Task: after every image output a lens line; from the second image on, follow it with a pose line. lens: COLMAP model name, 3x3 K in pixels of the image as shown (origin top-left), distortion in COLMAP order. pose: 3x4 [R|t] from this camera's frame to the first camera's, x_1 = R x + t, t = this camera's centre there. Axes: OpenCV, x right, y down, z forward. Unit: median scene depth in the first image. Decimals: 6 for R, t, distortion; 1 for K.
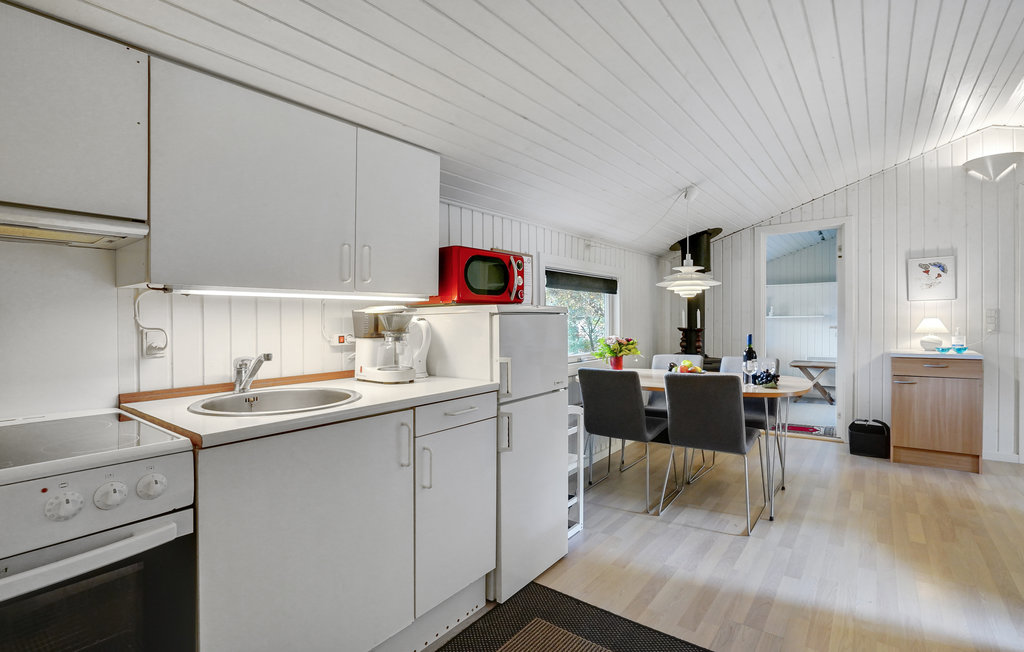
lens RADIAL K [[479.1, 0, 517.0], [0, 479.1, 330.0], [0, 0, 1]] dist [-0.030641, 0.009281]
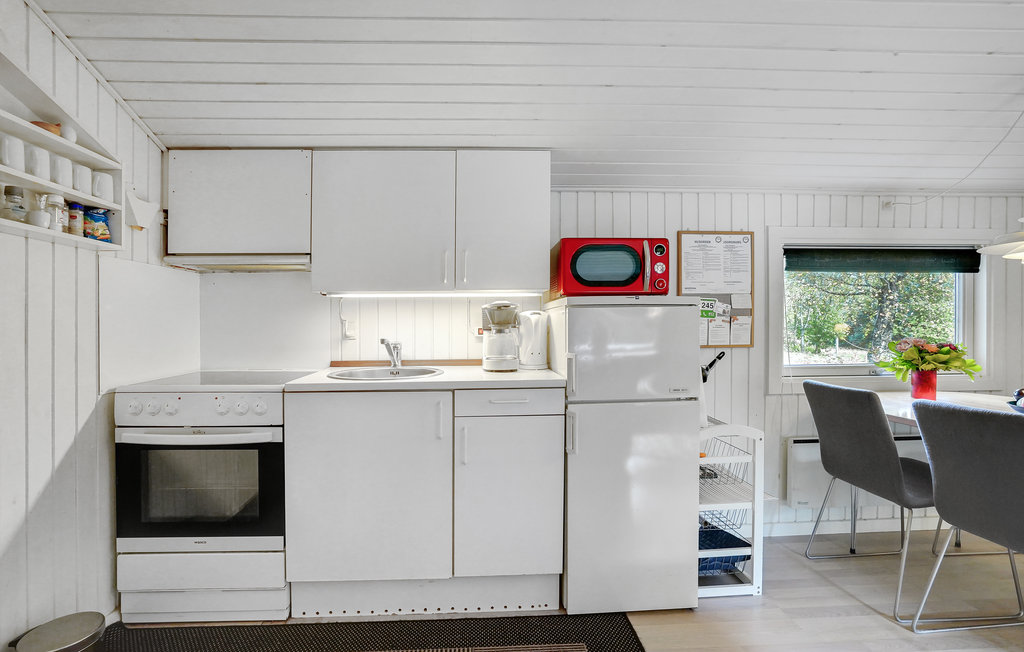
lens RADIAL K [[506.1, 0, 504.6], [0, 506.1, 332.6], [0, 0, 1]] dist [-0.026400, 0.001036]
pose [[0.635864, 0.017685, -0.771598, 0.390979], [-0.014578, 0.999834, 0.010903, 0.005274], [0.771663, 0.004315, 0.636017, 0.162402]]
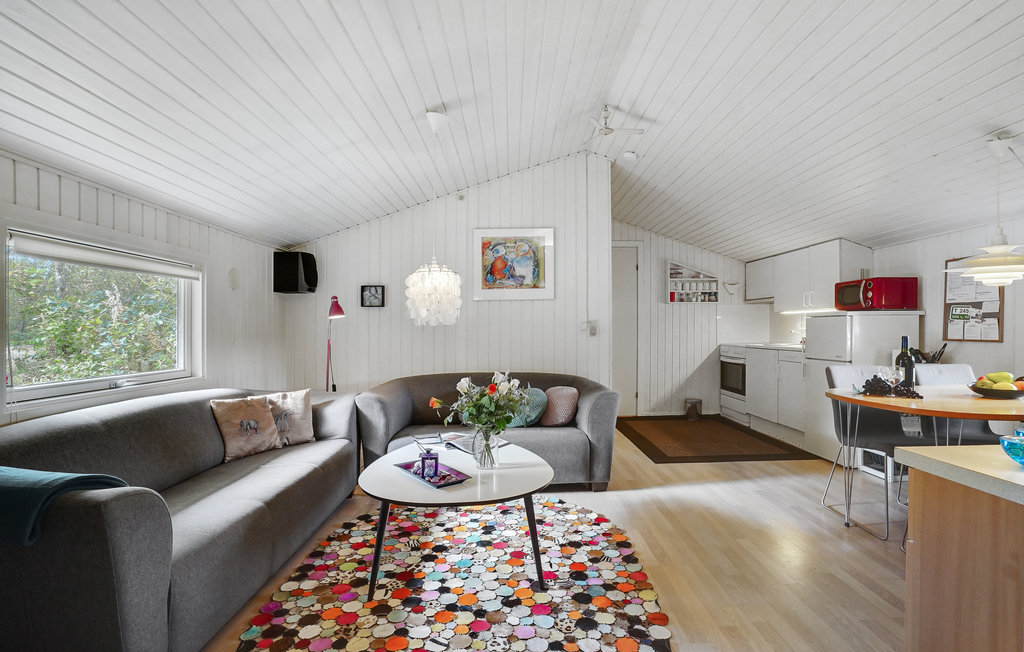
lens RADIAL K [[479.1, 0, 510.7], [0, 479.1, 332.3], [0, 0, 1]] dist [-0.030641, 0.009281]
pose [[-0.796565, 0.024297, -0.604064, 1.376860], [0.006935, 0.999494, 0.031057, -0.024912], [0.604513, 0.020550, -0.796330, 1.112055]]
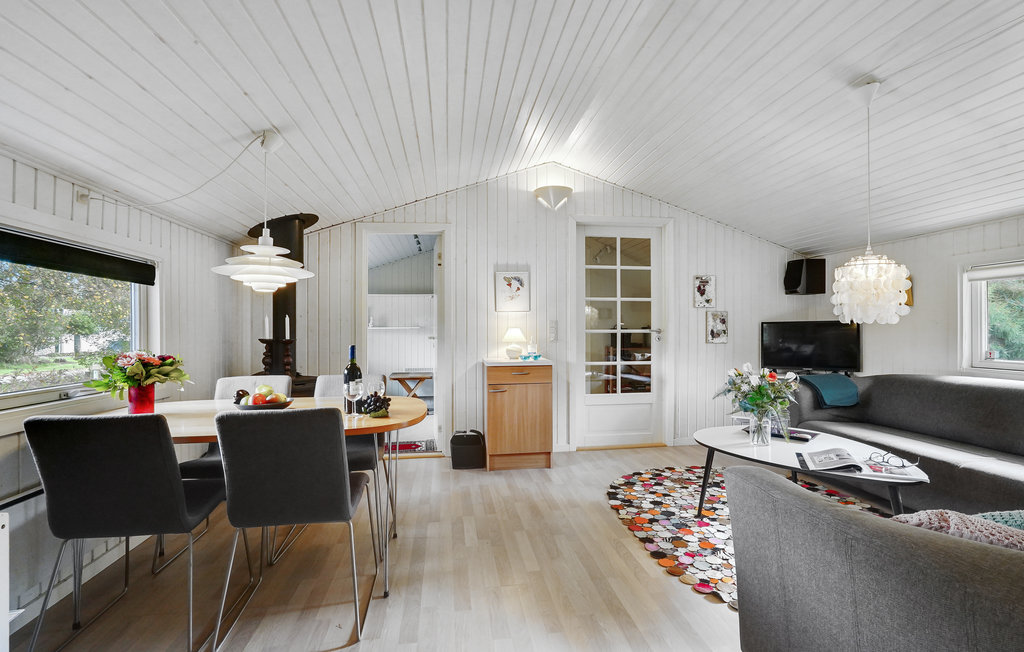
lens RADIAL K [[479.1, 0, 514.1], [0, 479.1, 332.6], [0, 0, 1]] dist [-0.030641, 0.009281]
pose [[0.703960, 0.004001, 0.710228, 0.126263], [0.012545, 0.999758, -0.018066, 0.005479], [-0.710129, 0.021628, 0.703740, 0.273123]]
